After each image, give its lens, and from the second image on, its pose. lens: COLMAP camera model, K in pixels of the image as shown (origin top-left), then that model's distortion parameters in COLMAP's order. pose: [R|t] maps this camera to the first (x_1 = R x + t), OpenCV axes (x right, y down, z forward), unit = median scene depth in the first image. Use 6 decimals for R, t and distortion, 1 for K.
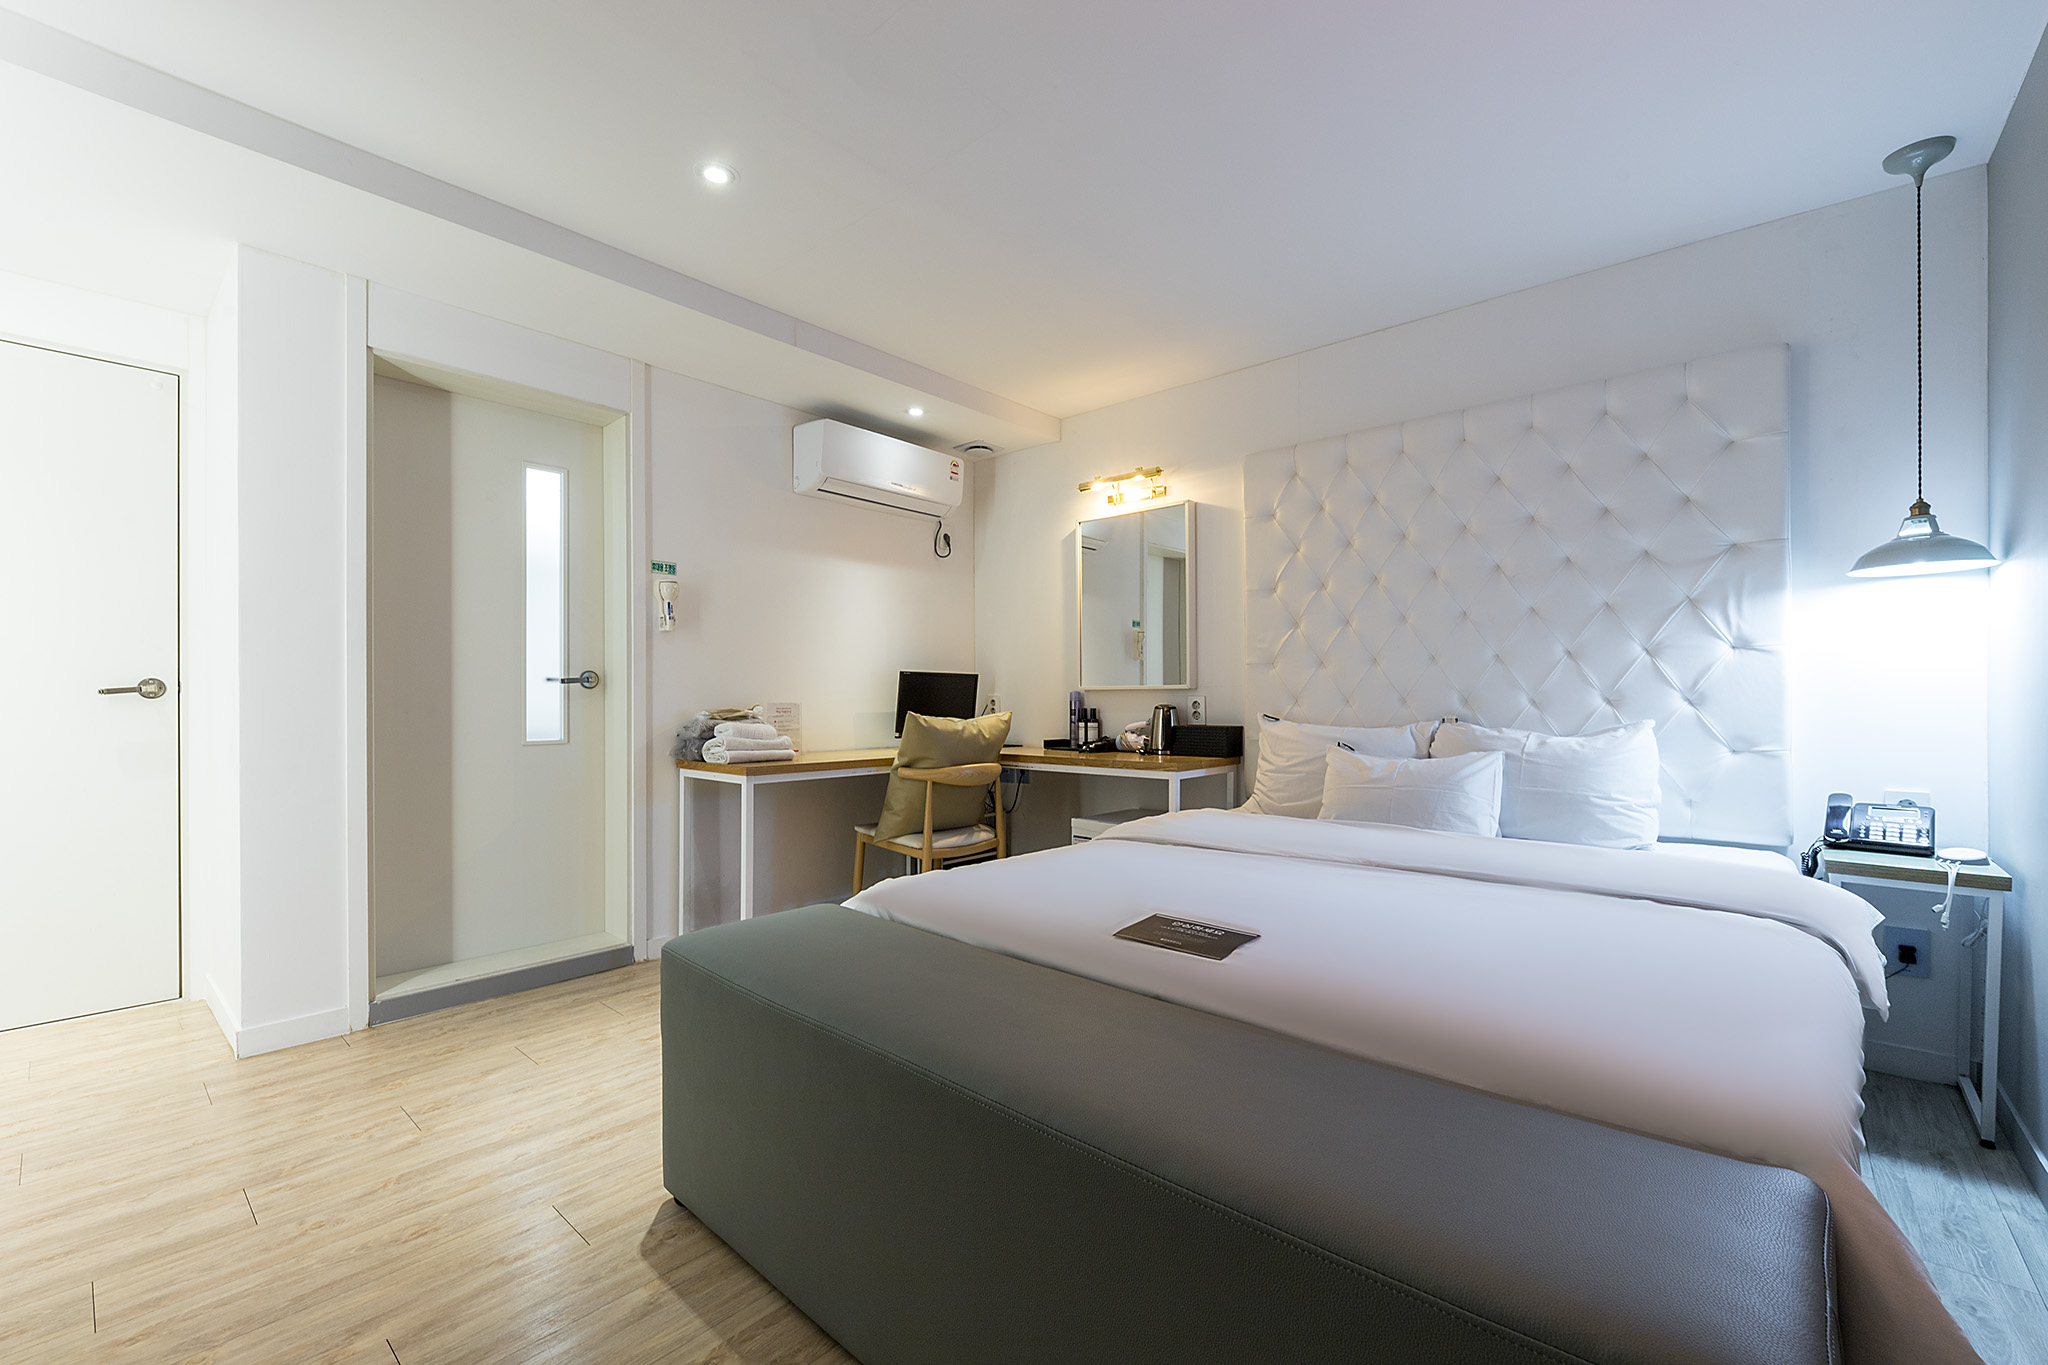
lens RADIAL K [[846.7, 0, 1013.3], [0, 846.7, 689.6], [0, 0, 1]] dist [0.000890, -0.000001]
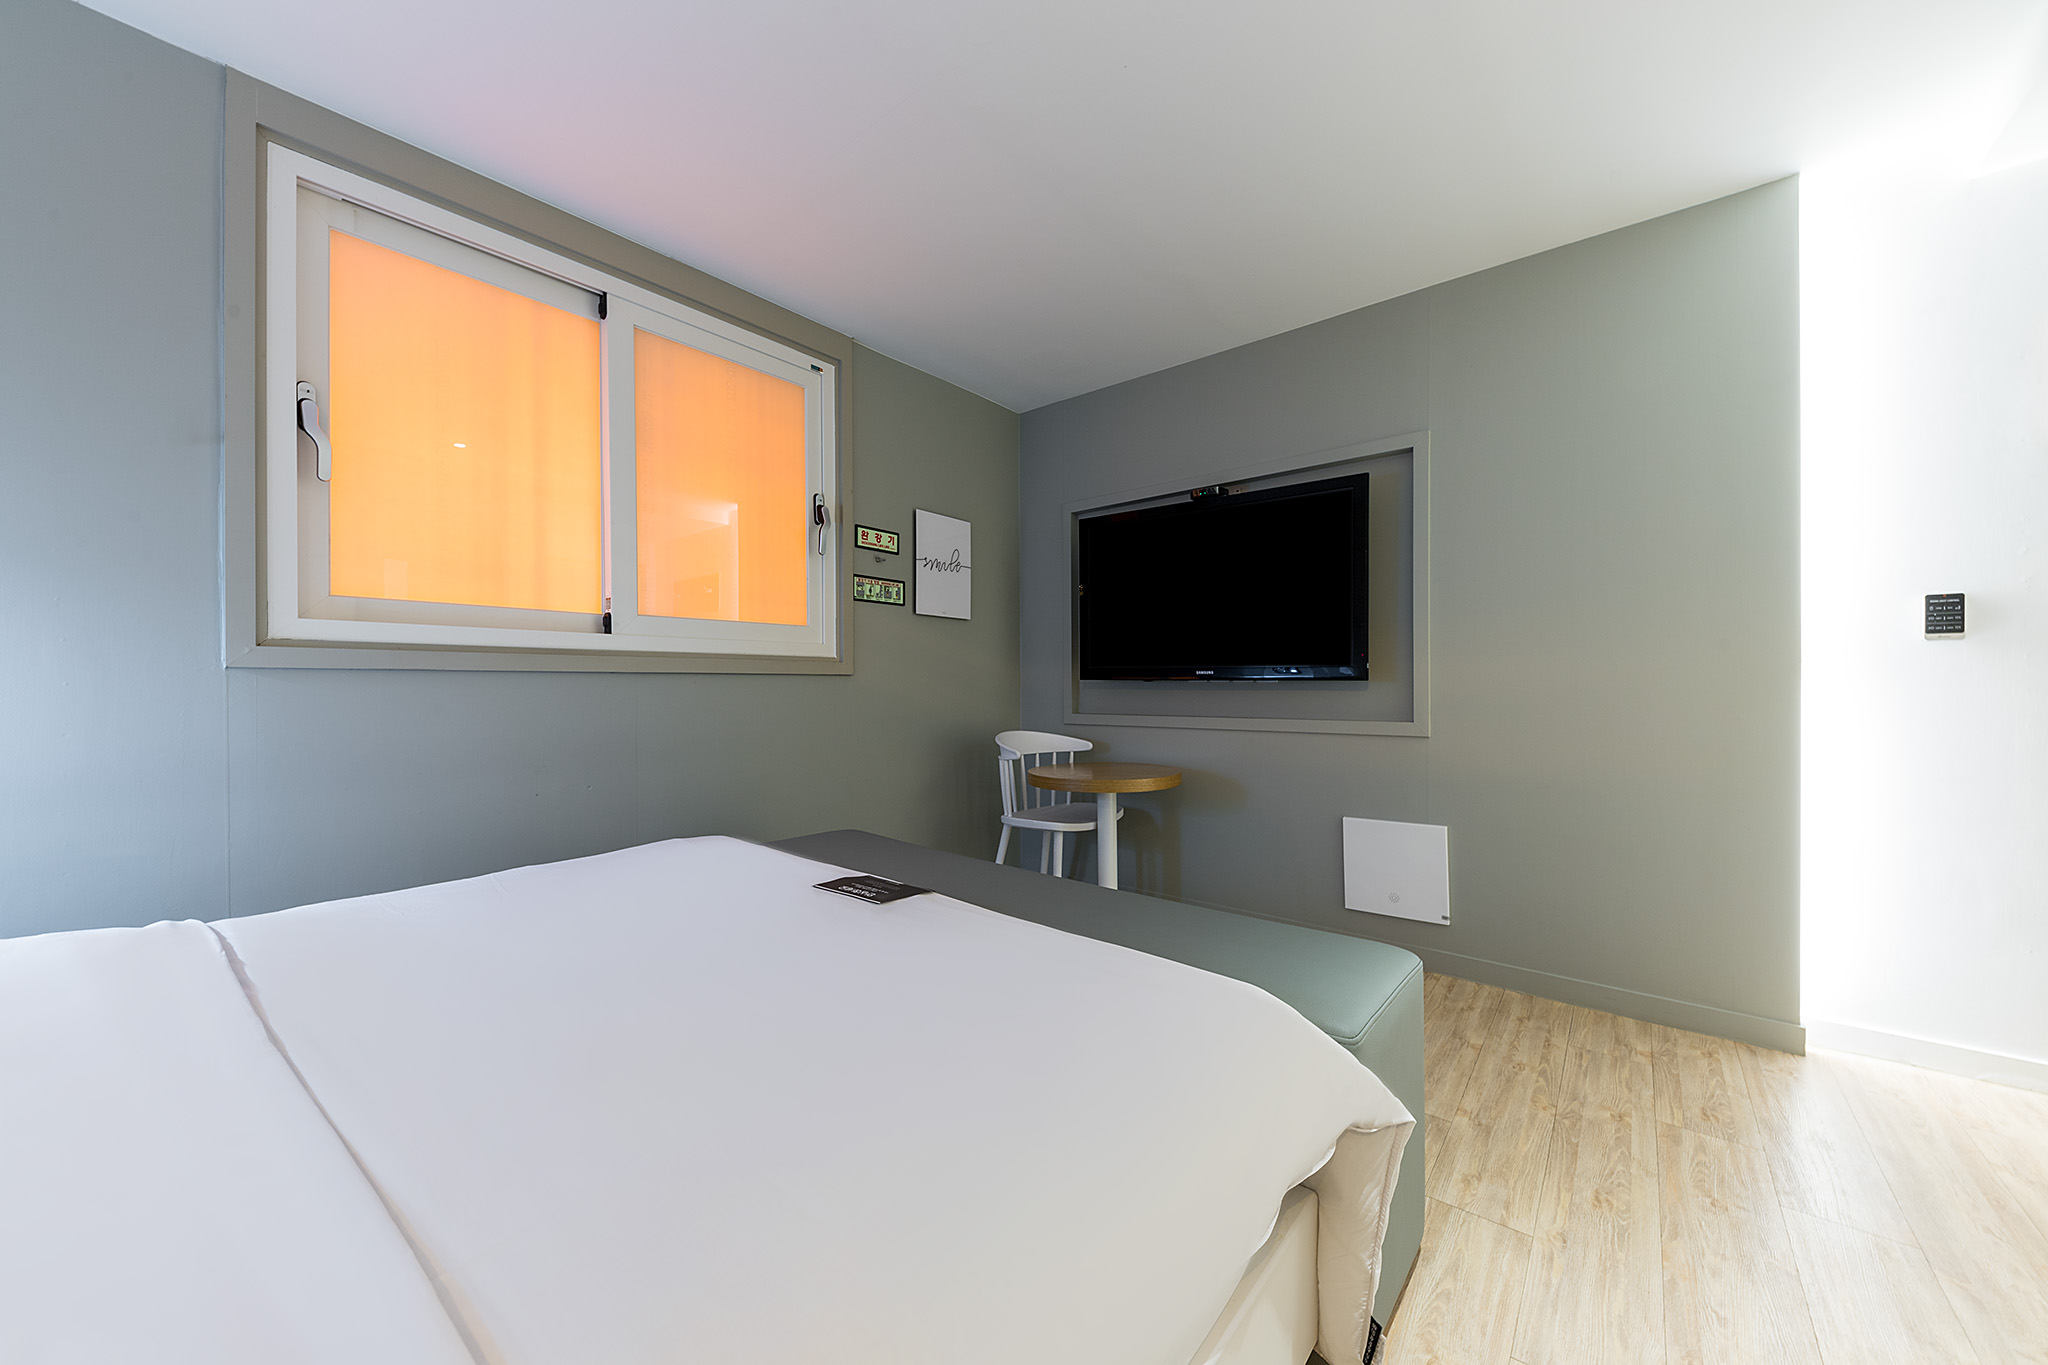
lens RADIAL K [[739.9, 0, 1024.0], [0, 739.9, 682.5], [0, 0, 1]] dist [0.013905, -0.006117]
pose [[-0.998587, 0.001107, -0.053136, 0.032860], [0.001498, 0.999972, -0.007336, 0.011906], [0.053126, -0.007406, -0.998560, 1.246809]]
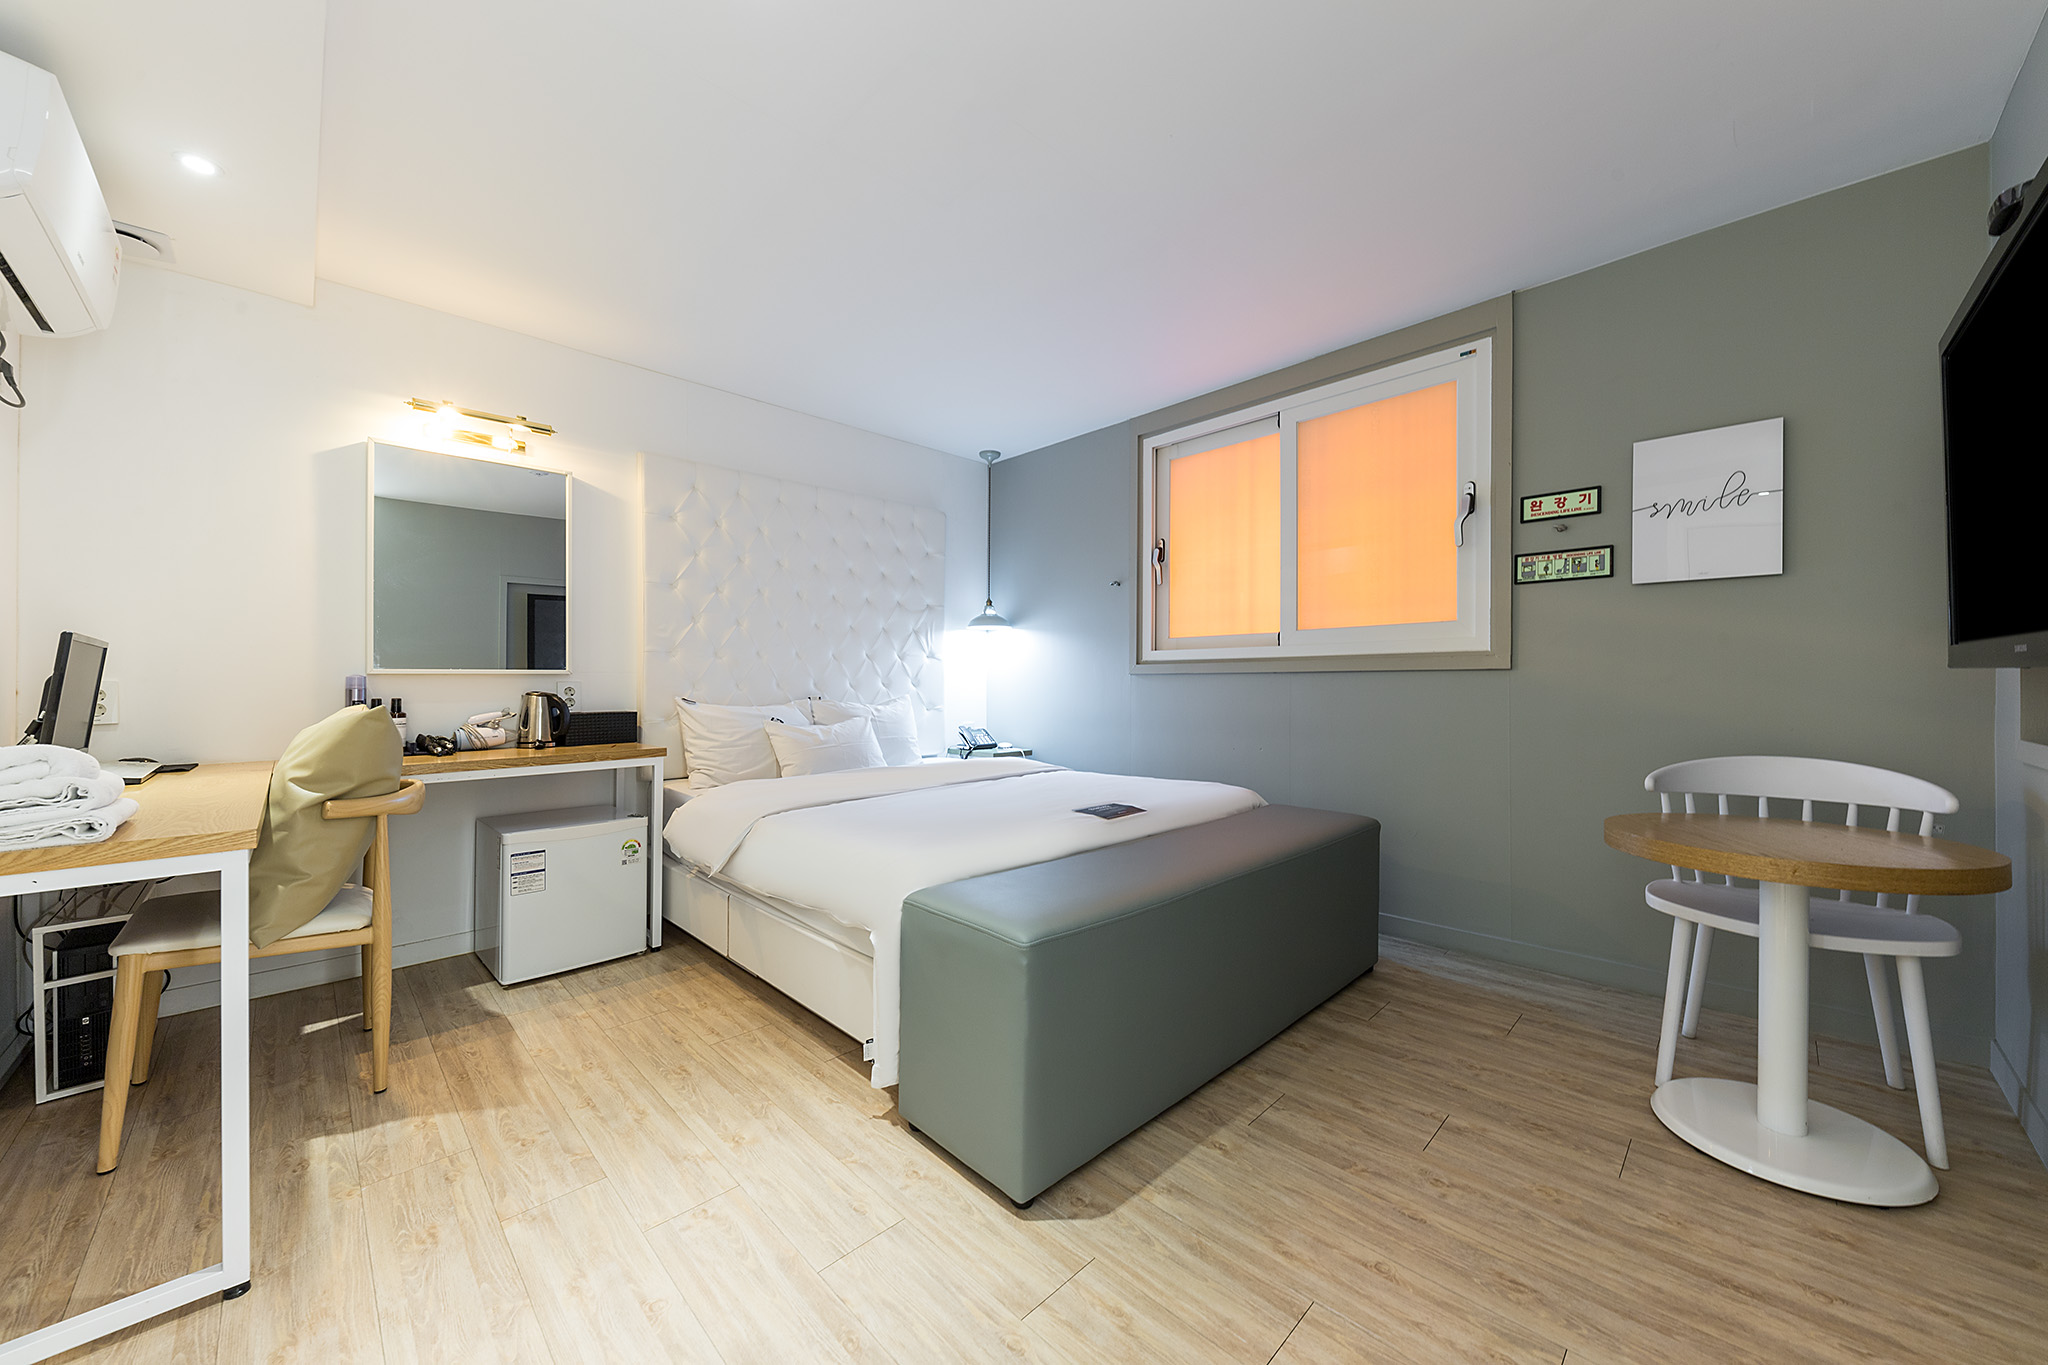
lens RADIAL K [[739.9, 0, 1024.0], [0, 739.9, 682.5], [0, 0, 1]] dist [0.013905, -0.006117]
pose [[0.057758, 0.002177, 0.998328, -0.865745], [-0.002144, 0.999996, -0.002057, 0.012916], [-0.998328, -0.002022, 0.057762, 0.672450]]
